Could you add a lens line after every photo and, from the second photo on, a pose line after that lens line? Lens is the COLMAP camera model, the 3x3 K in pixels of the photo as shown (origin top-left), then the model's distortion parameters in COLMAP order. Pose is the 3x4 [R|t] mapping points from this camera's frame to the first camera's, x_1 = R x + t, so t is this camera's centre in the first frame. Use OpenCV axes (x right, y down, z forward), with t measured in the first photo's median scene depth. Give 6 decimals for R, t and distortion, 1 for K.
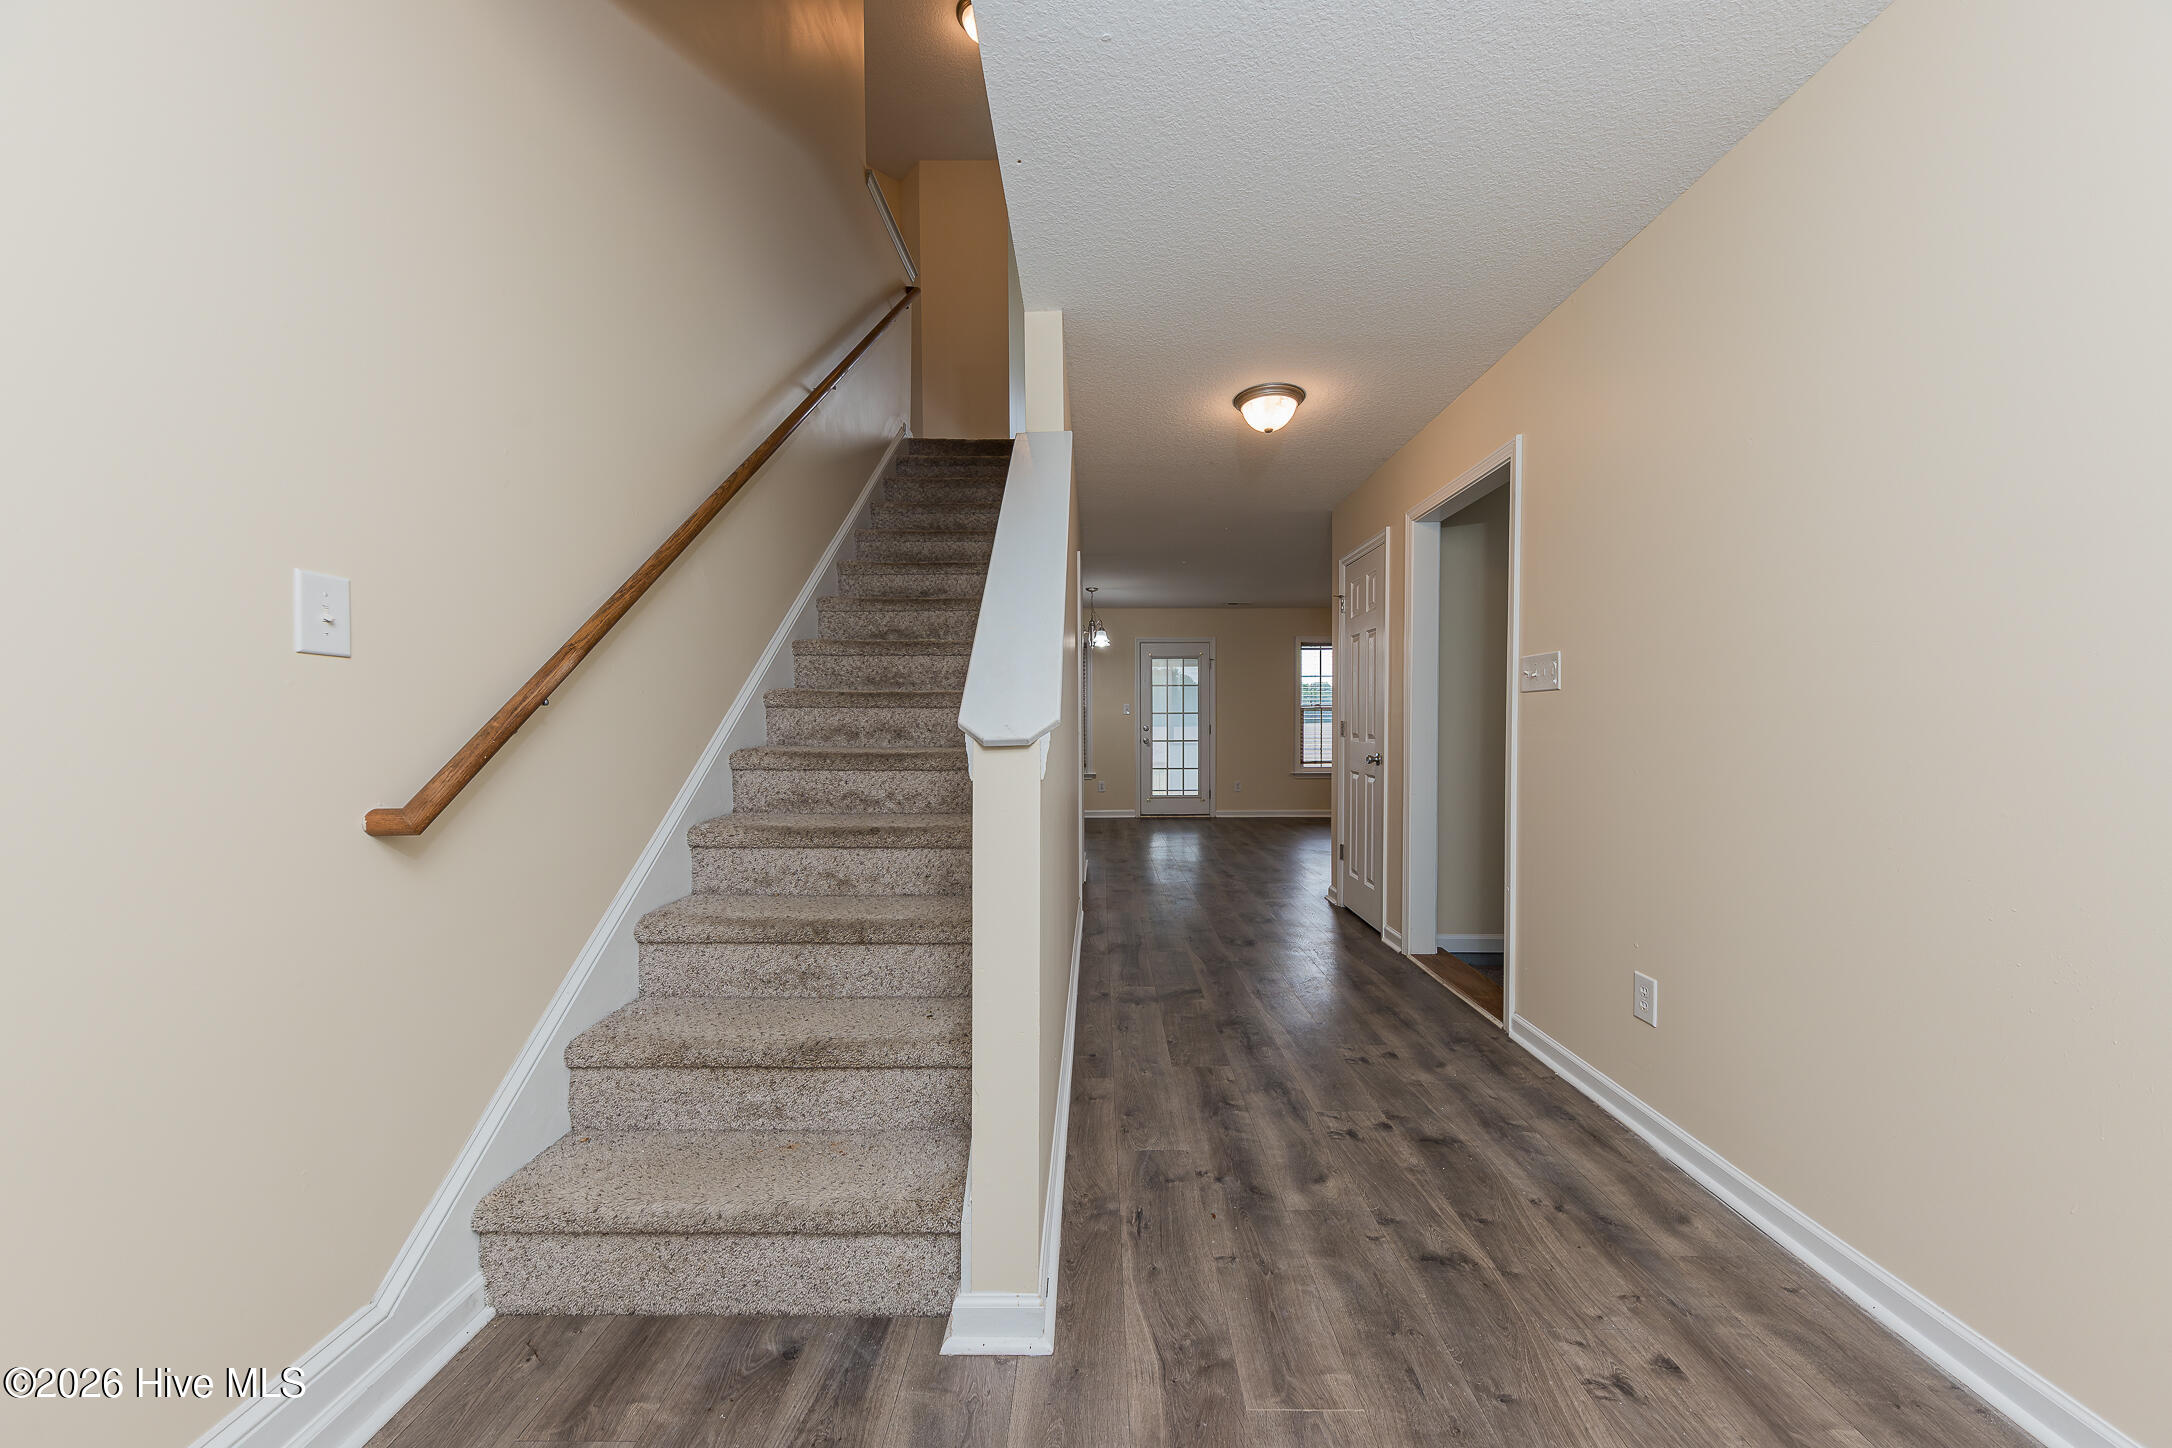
lens RADIAL K [[744.6, 0, 1093.1], [0, 744.6, 731.6], [0, 0, 1]] dist [0.012876, -0.005388]
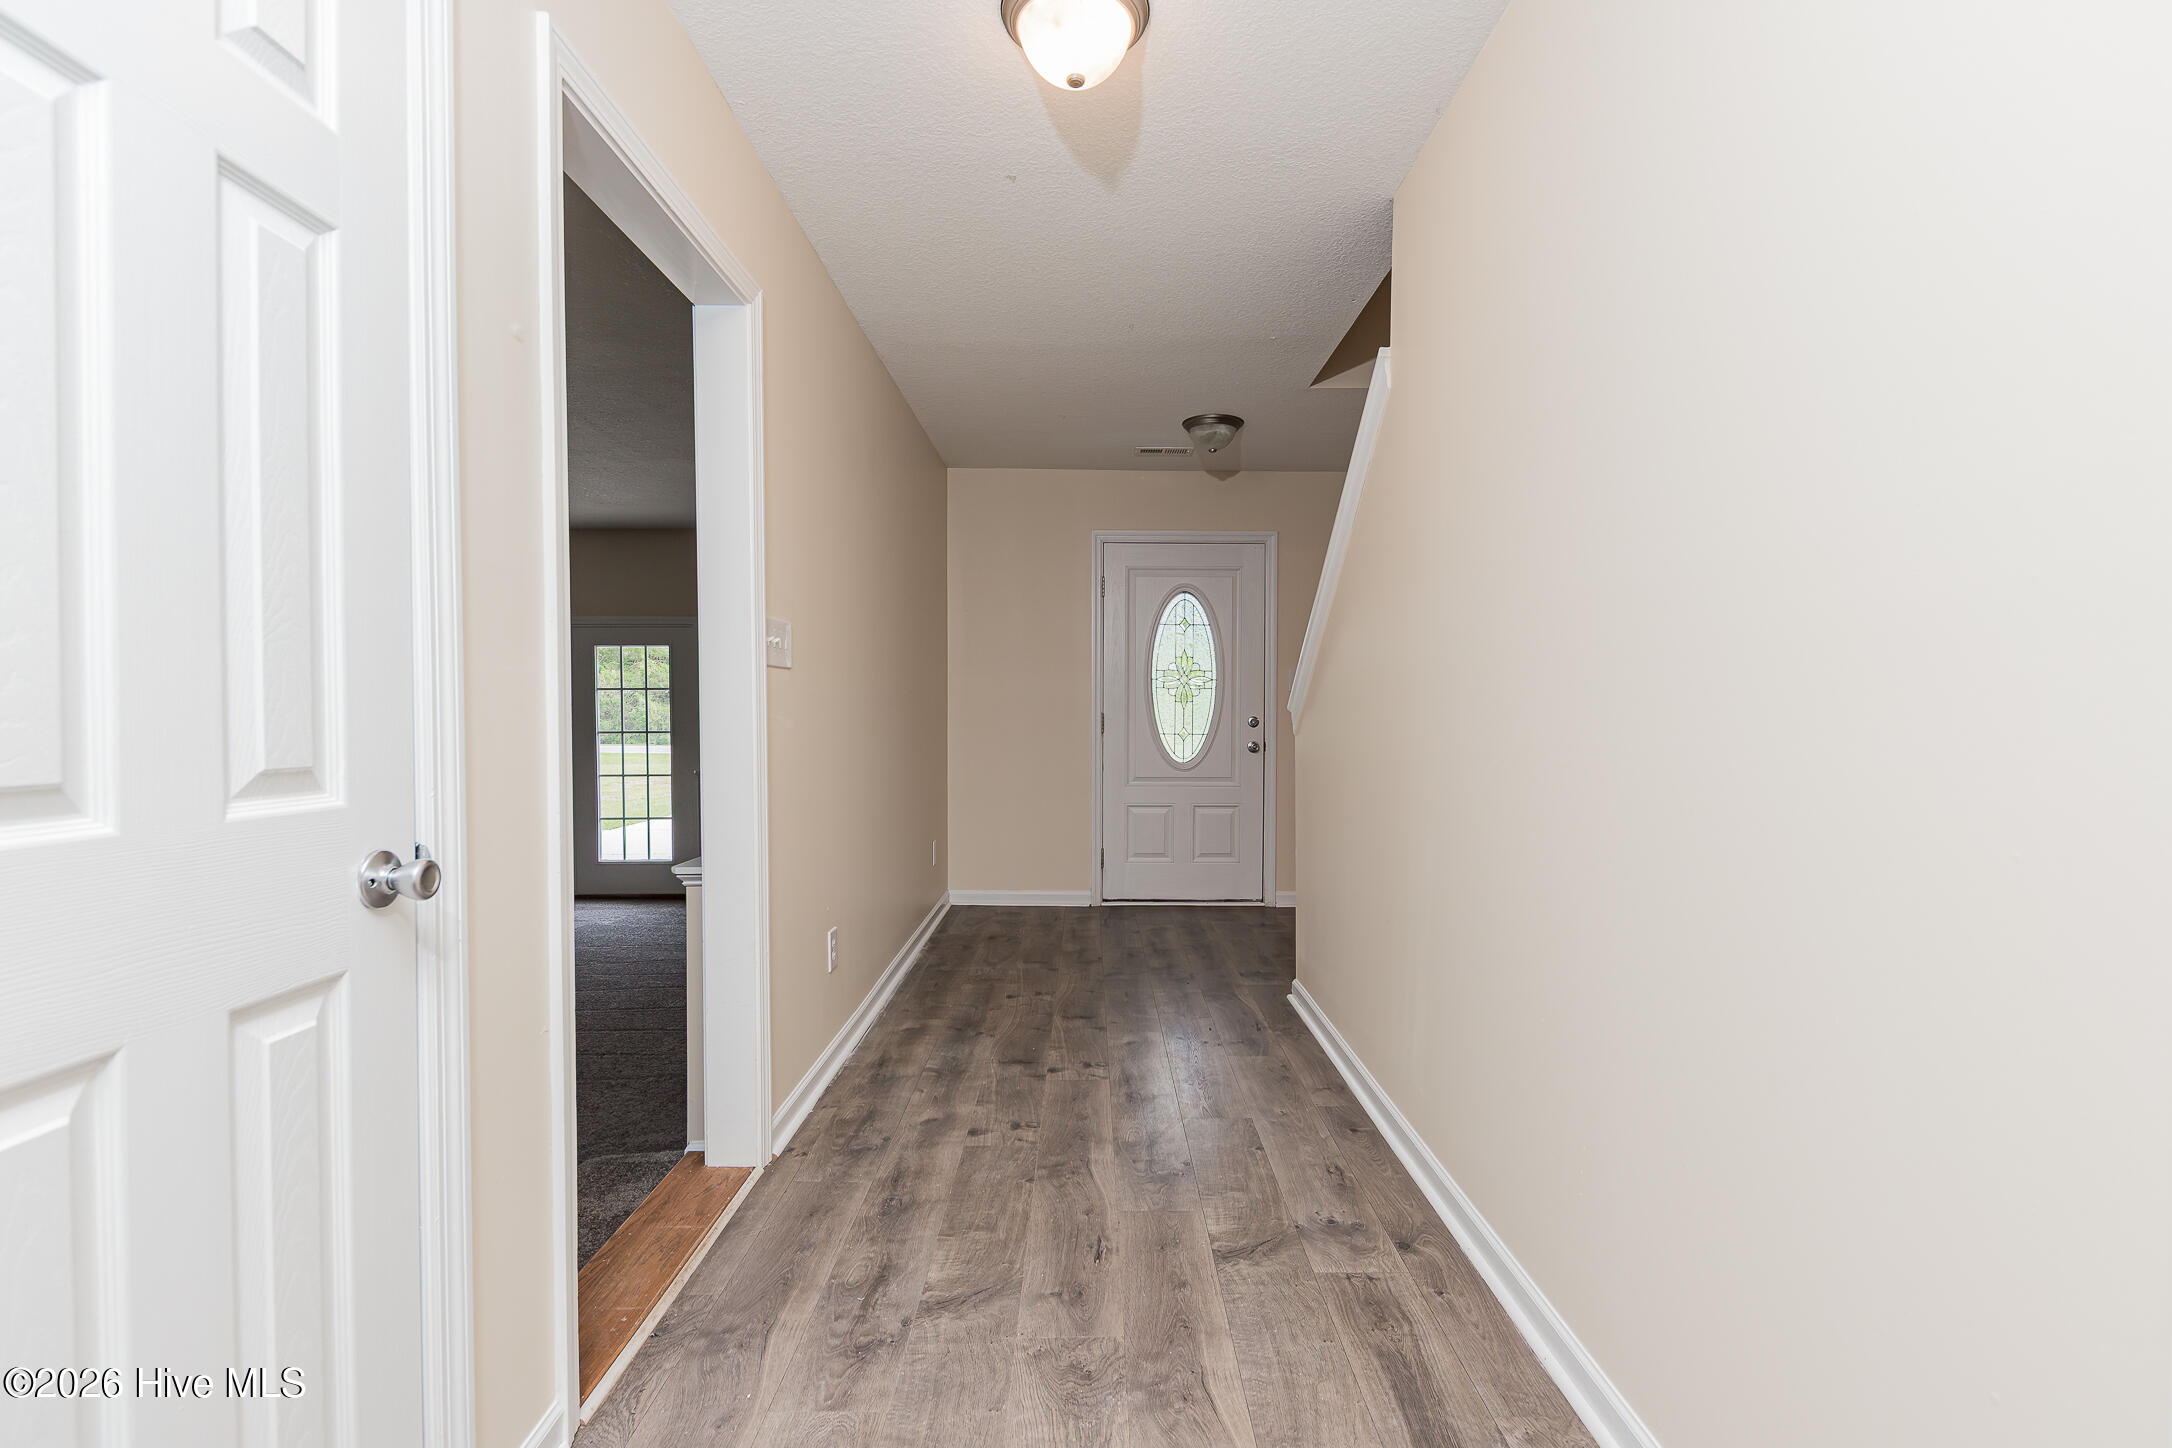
lens RADIAL K [[966.6, 0, 1086.0], [0, 966.6, 724.0], [0, 0, 1]] dist [-0.027134, -0.000057]
pose [[-0.999990, 0.000701, -0.004411, 0.312996], [0.000589, 0.999678, 0.025367, -0.023762], [0.004427, 0.025364, -0.999668, 2.184155]]
